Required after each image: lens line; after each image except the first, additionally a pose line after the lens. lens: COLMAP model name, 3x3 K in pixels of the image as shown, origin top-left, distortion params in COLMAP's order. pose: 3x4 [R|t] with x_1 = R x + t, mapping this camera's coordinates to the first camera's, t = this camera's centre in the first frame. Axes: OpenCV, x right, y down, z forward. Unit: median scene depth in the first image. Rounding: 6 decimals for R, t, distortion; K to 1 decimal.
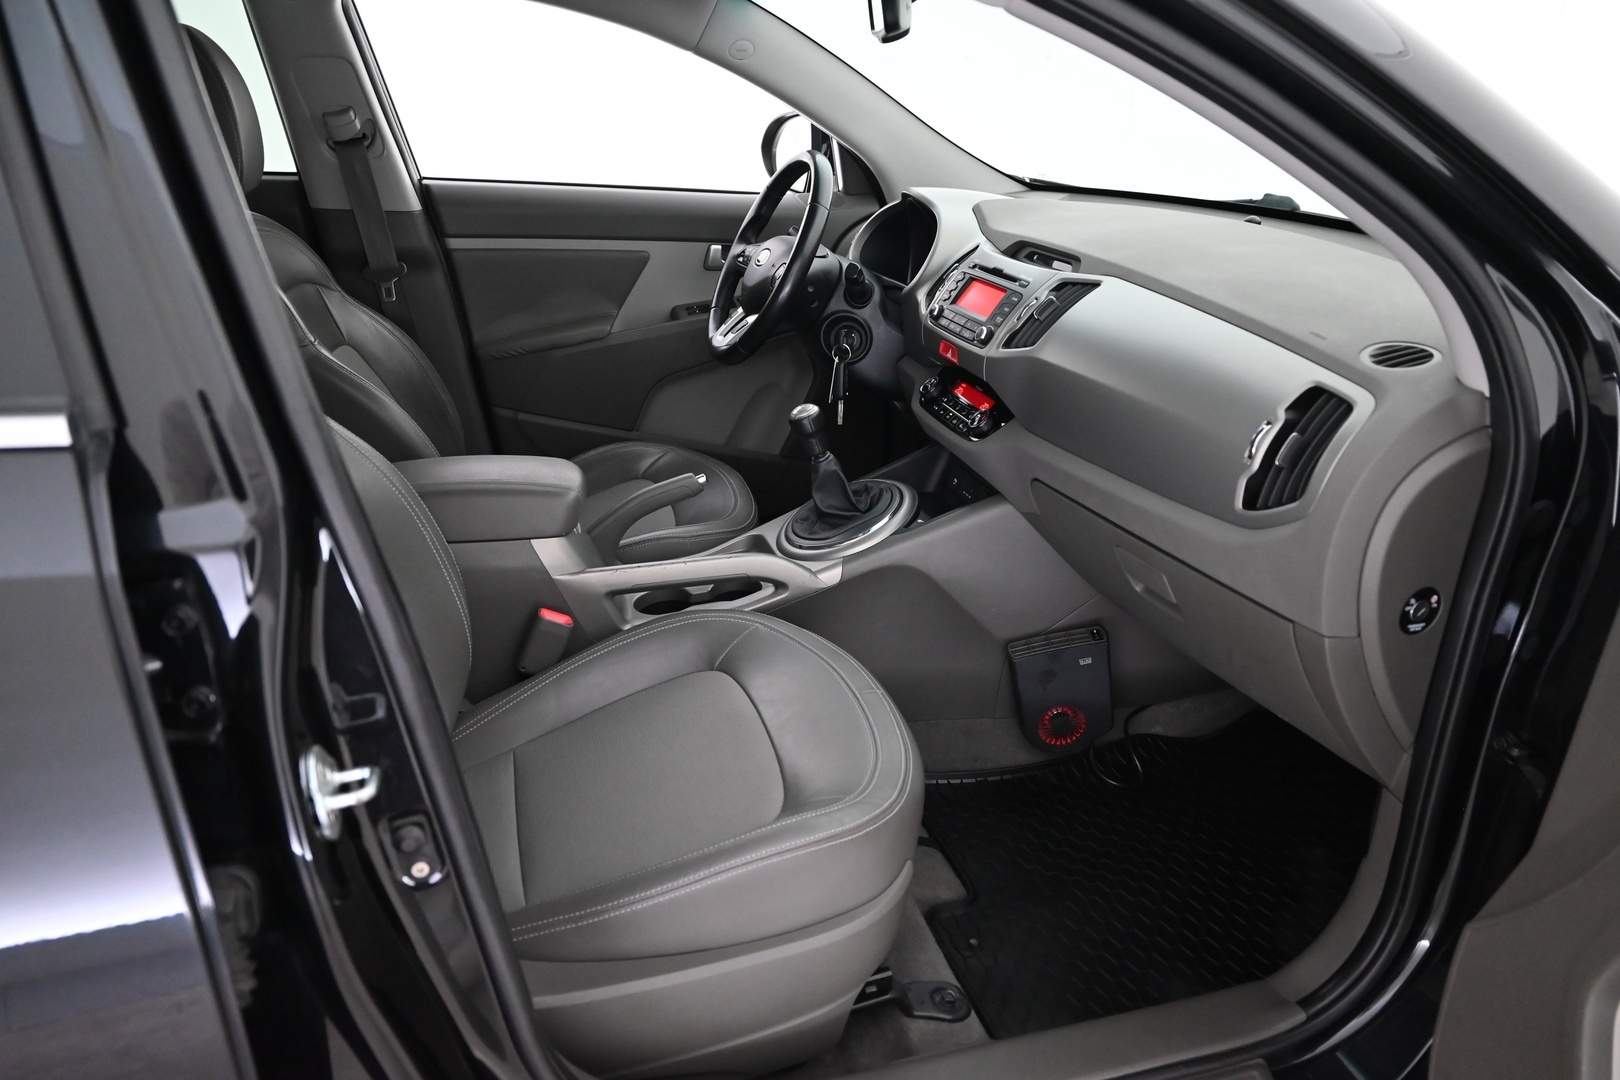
lens RADIAL K [[1084.3, 0, 805.1], [0, 1084.3, 555.9], [0, 0, 1]] dist [-0.015020, 0.000280]
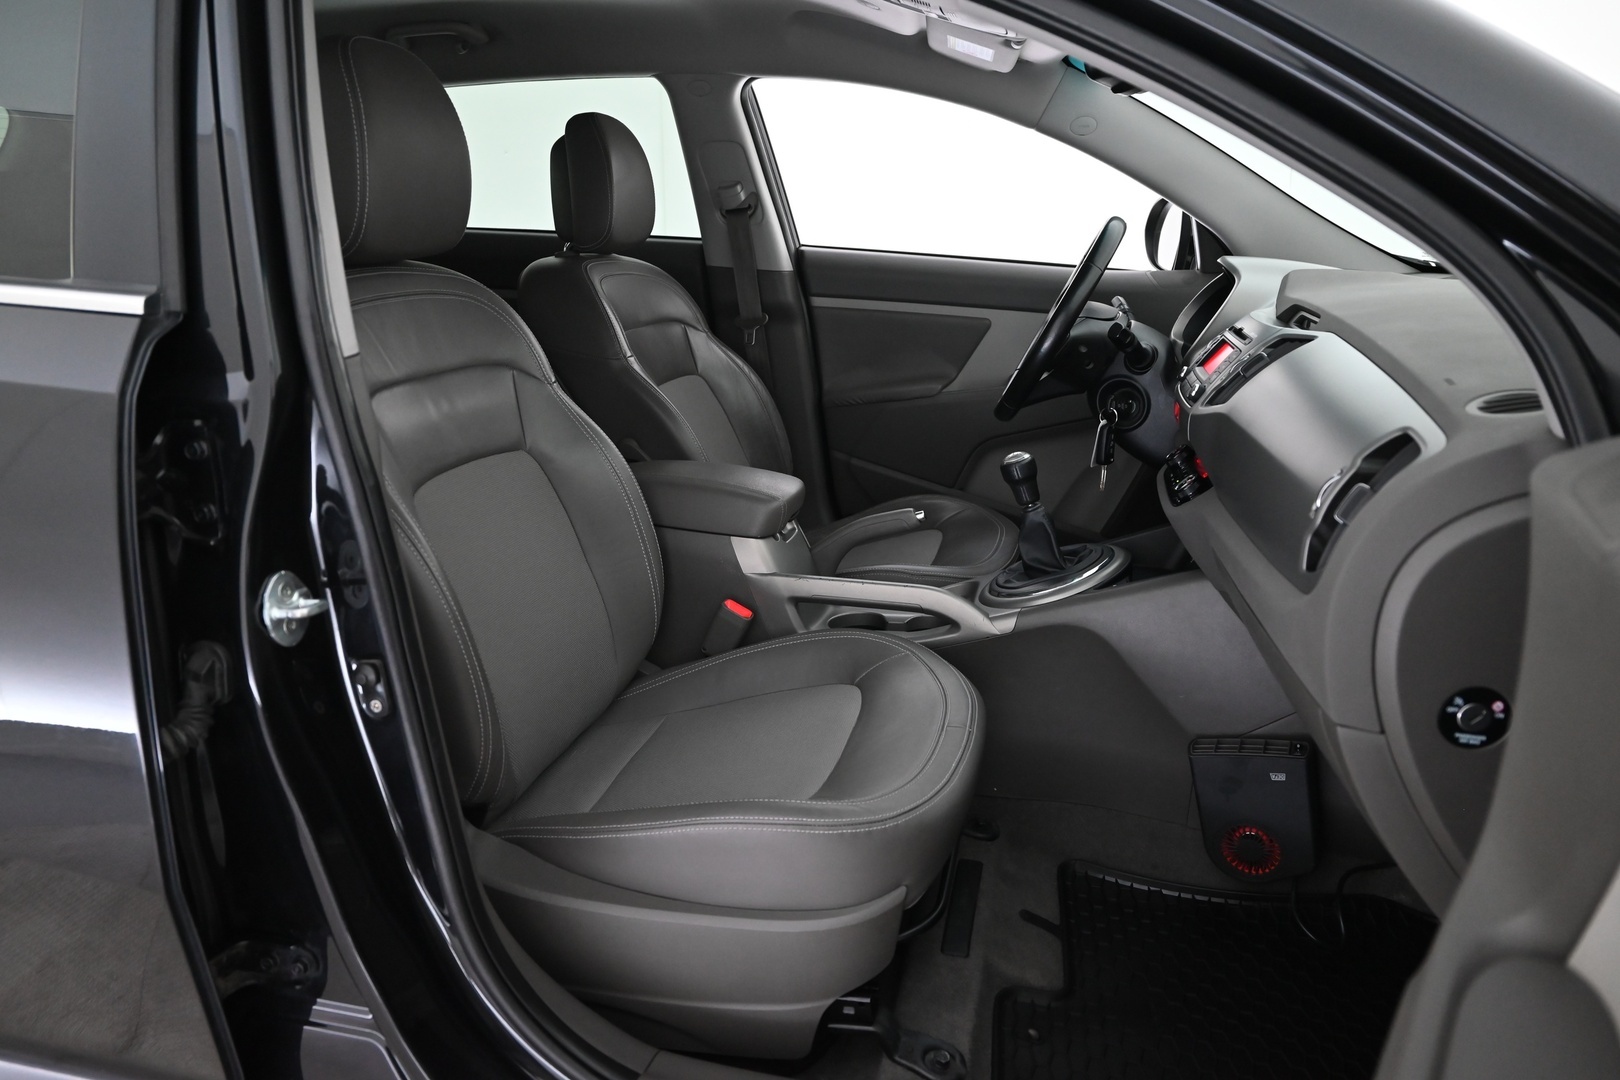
lens RADIAL K [[1084.3, 0, 793.8], [0, 1084.3, 536.8], [0, 0, 1]] dist [-0.015020, 0.000280]
pose [[0.867462, 0.139637, -0.477504, 0.288165], [-0.194960, 0.978448, -0.068047, 0.041593], [0.457711, 0.152123, 0.875990, 0.044276]]
